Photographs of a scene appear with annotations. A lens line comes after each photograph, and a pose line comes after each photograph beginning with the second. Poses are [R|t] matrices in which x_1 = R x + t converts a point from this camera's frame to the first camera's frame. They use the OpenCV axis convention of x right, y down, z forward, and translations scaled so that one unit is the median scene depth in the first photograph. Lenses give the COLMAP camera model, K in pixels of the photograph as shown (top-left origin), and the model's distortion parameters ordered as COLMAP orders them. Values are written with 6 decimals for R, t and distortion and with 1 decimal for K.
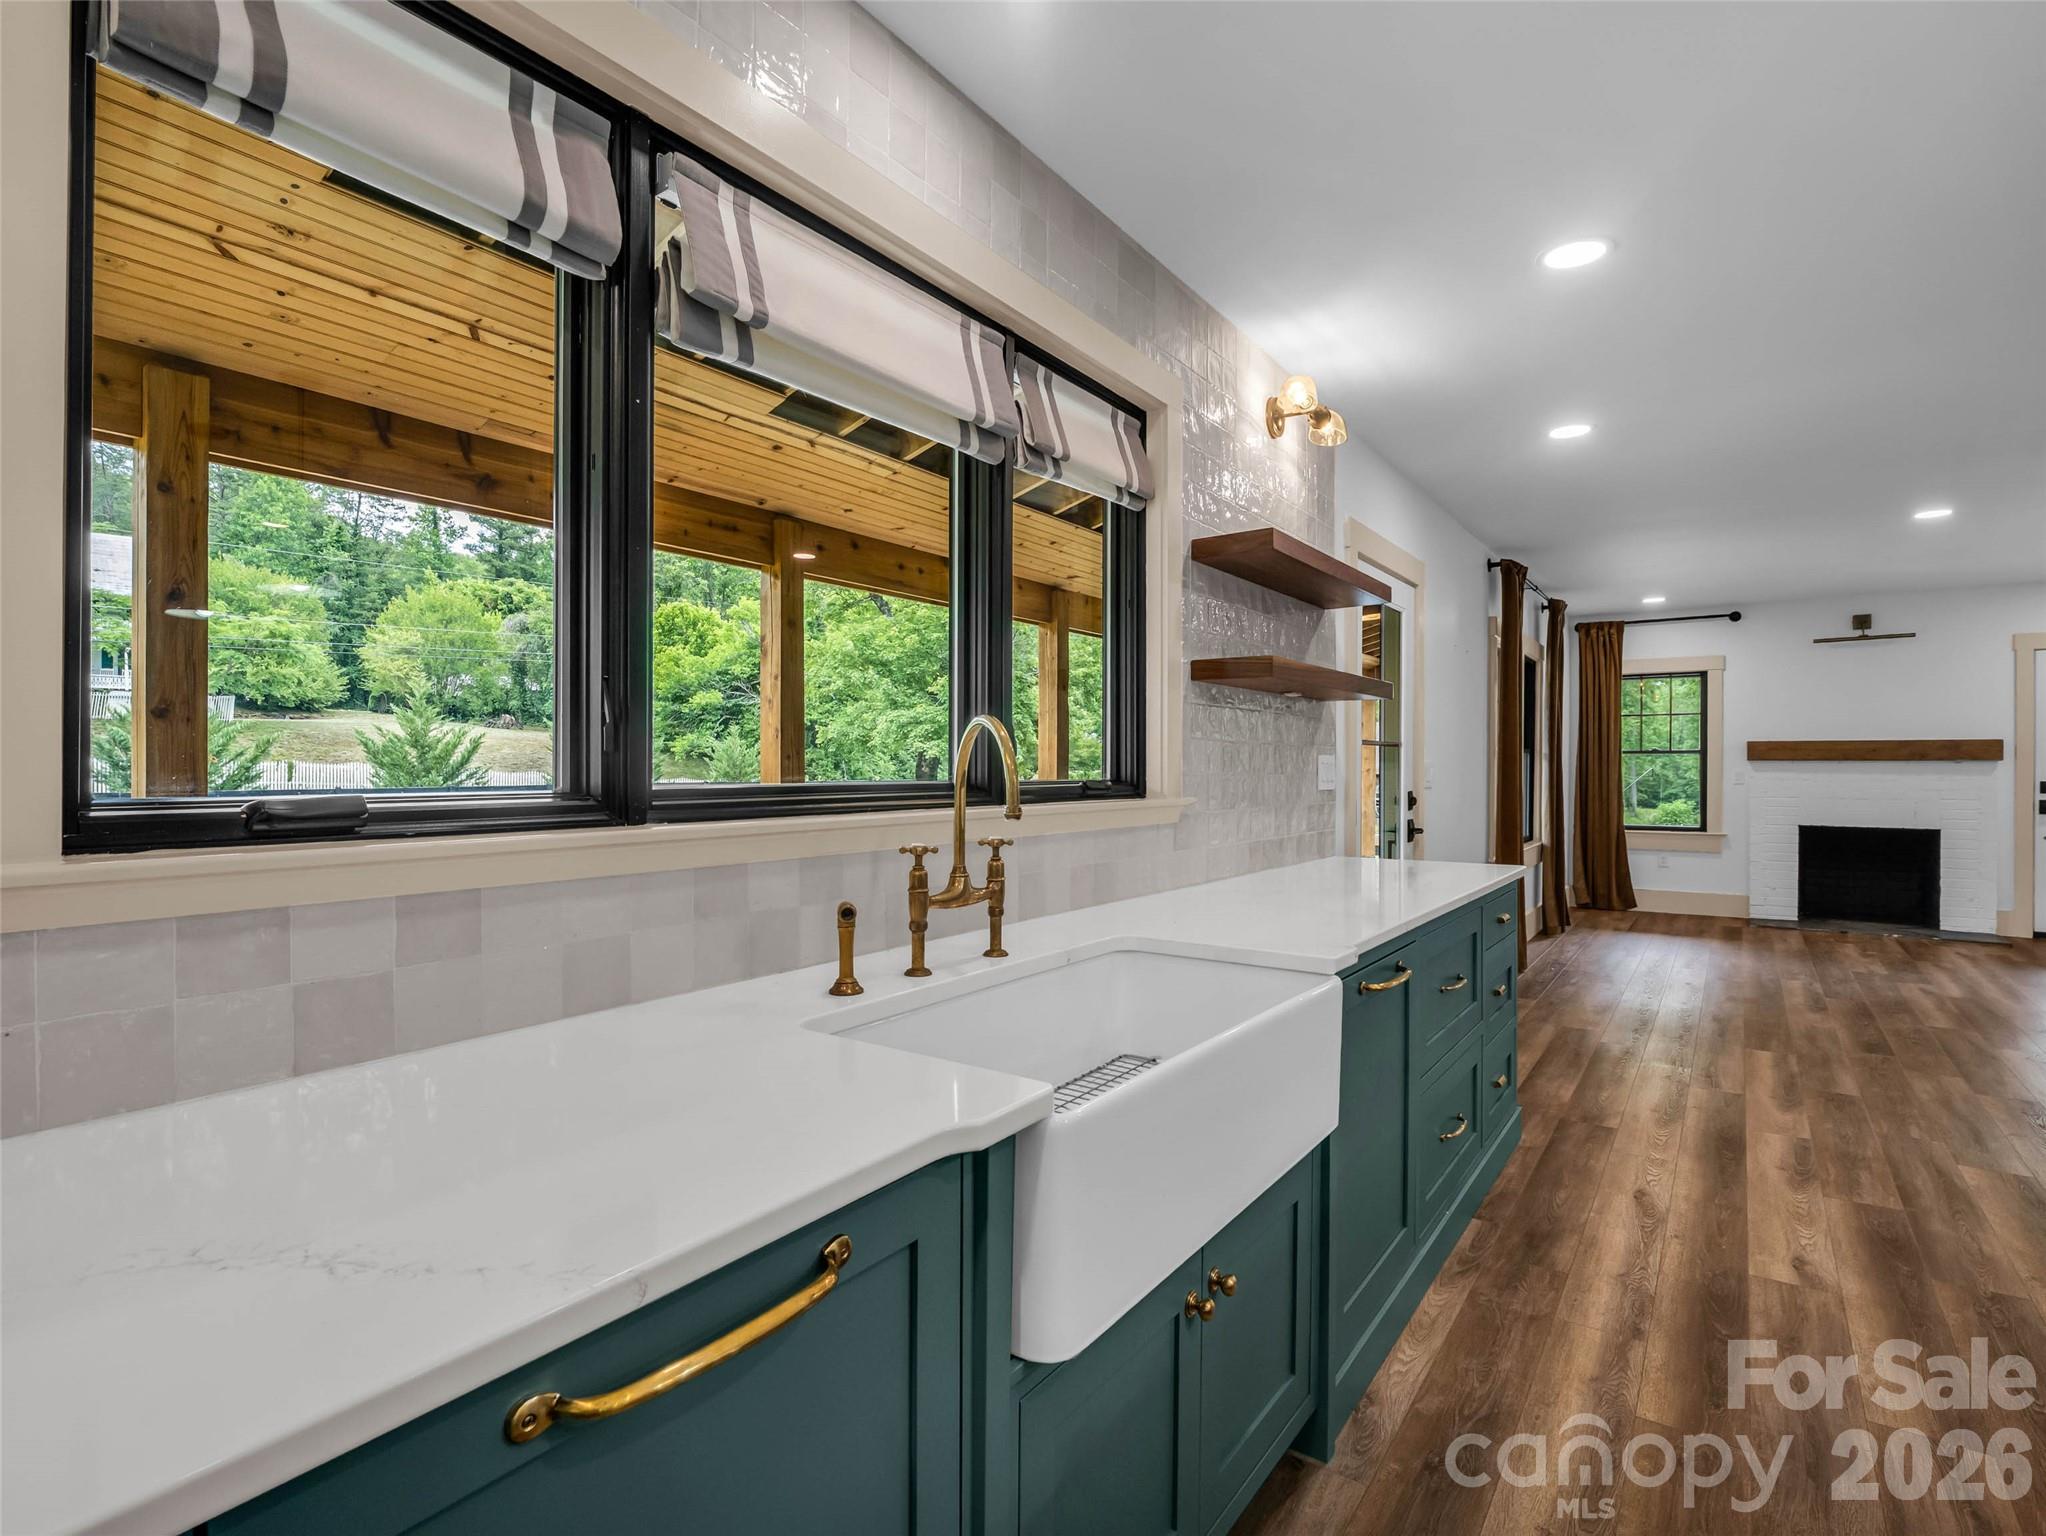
lens RADIAL K [[1016.4, 0, 984.6], [0, 1016.4, 742.2], [0, 0, 1]] dist [-0.012795, -0.001663]
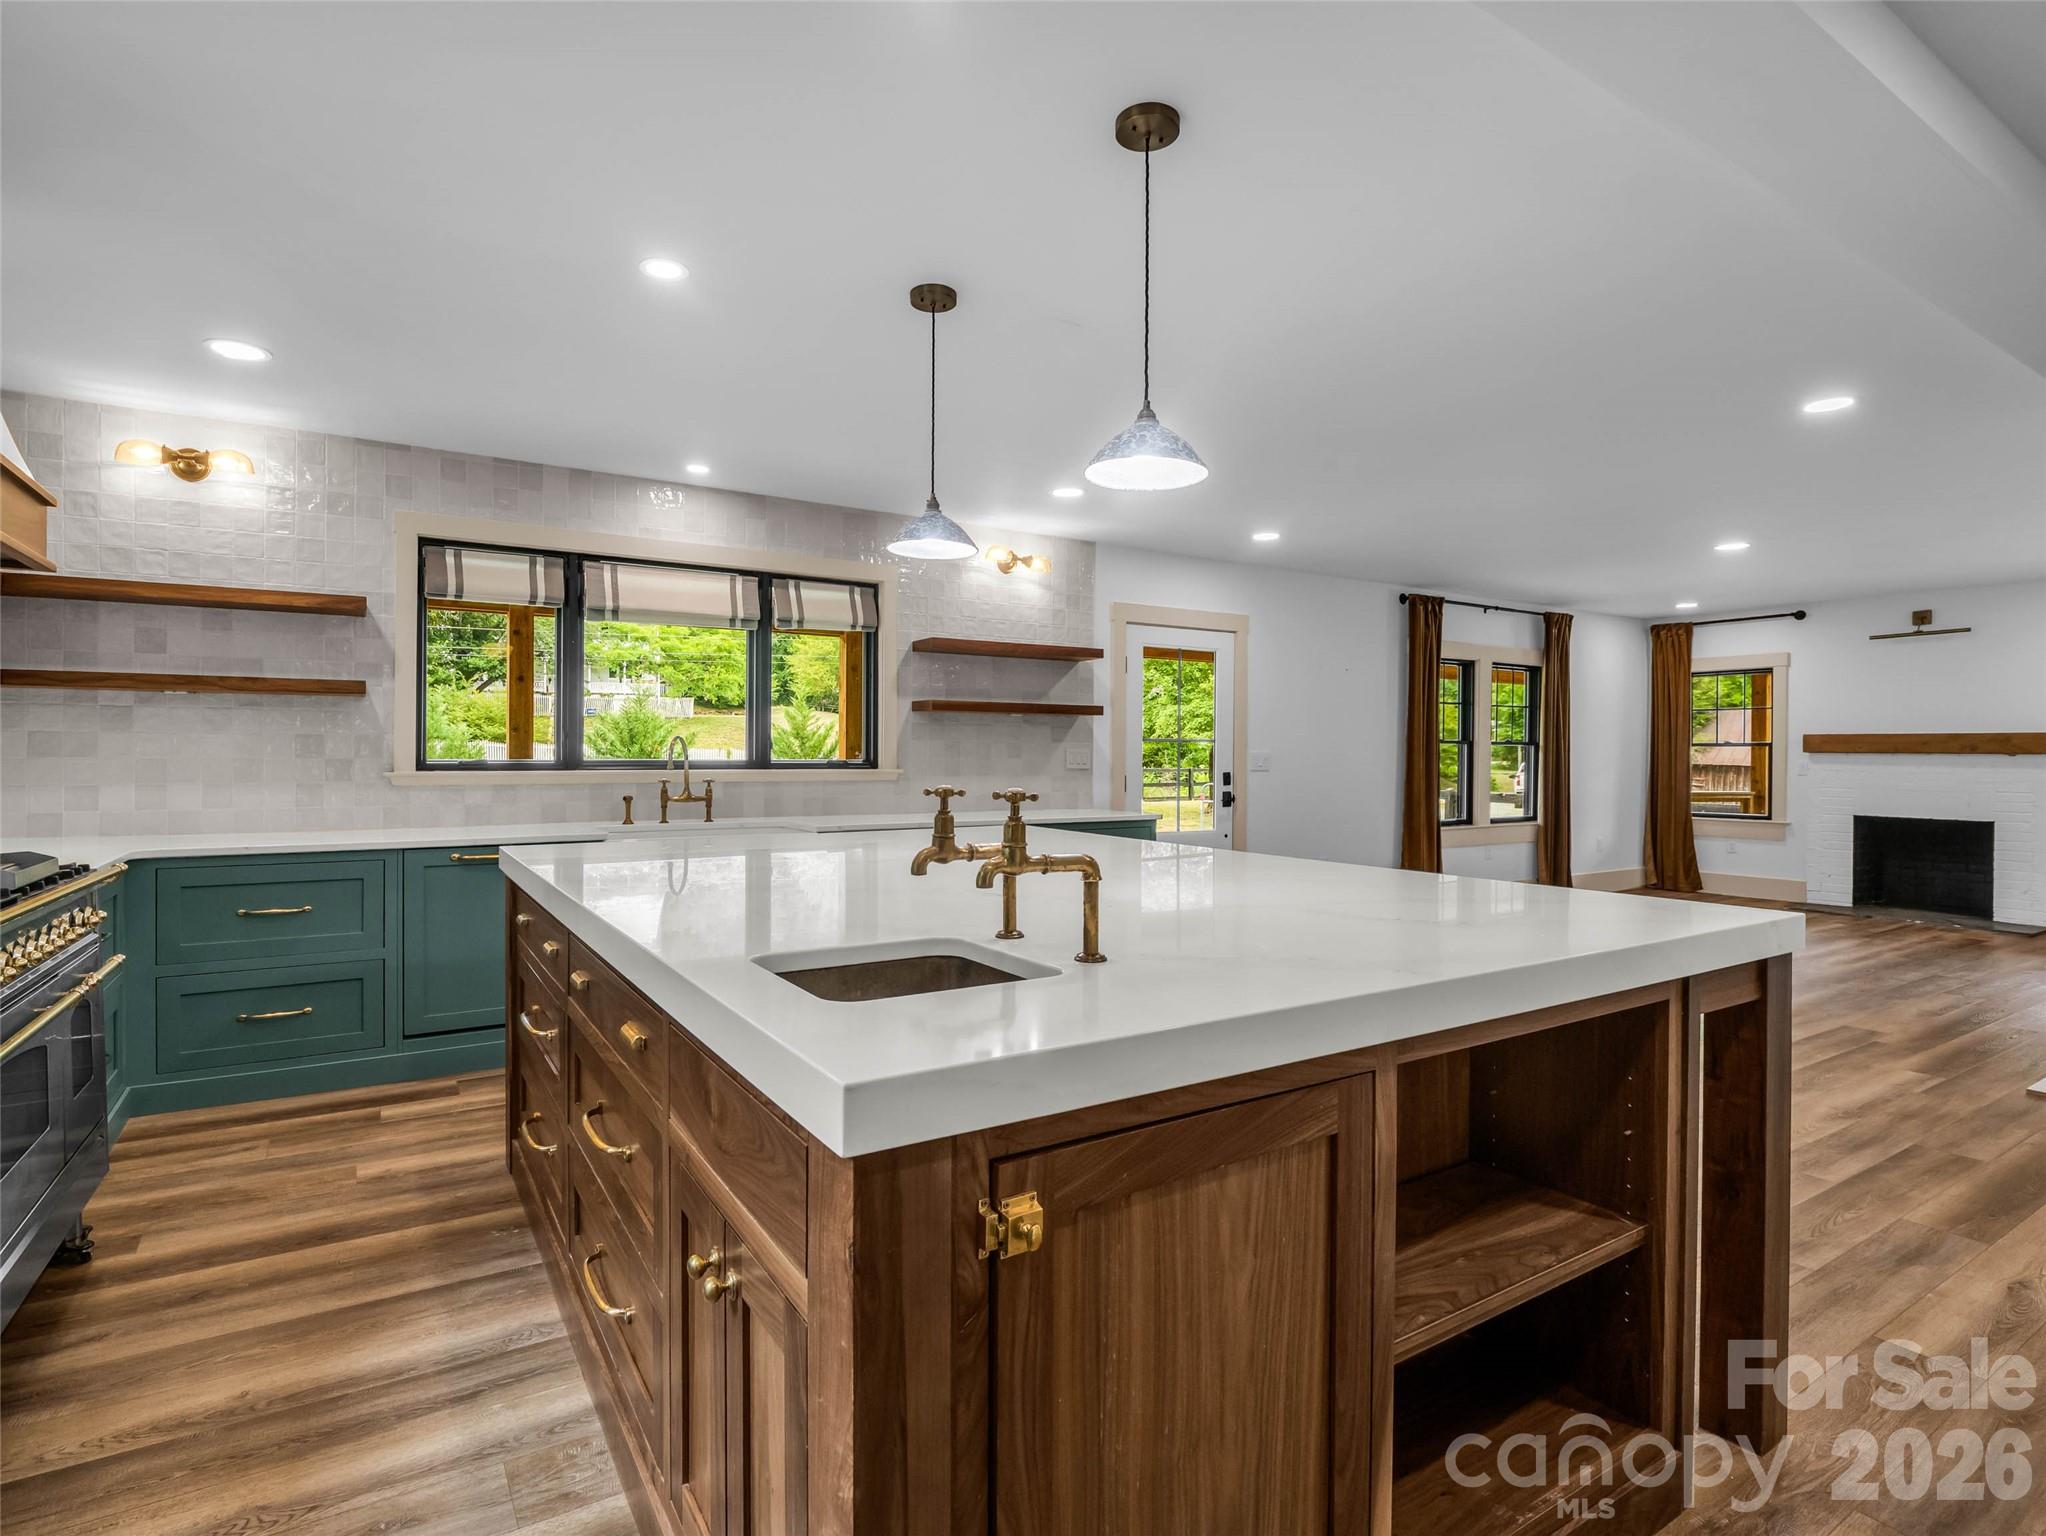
lens RADIAL K [[1016.4, 0, 1003.6], [0, 1016.4, 755.4], [0, 0, 1]] dist [-0.012795, -0.001663]
pose [[0.930657, 0.005521, -0.365850, 0.361773], [0.003479, 0.999707, 0.023936, -0.006818], [0.365875, -0.023549, 0.930366, -0.261459]]
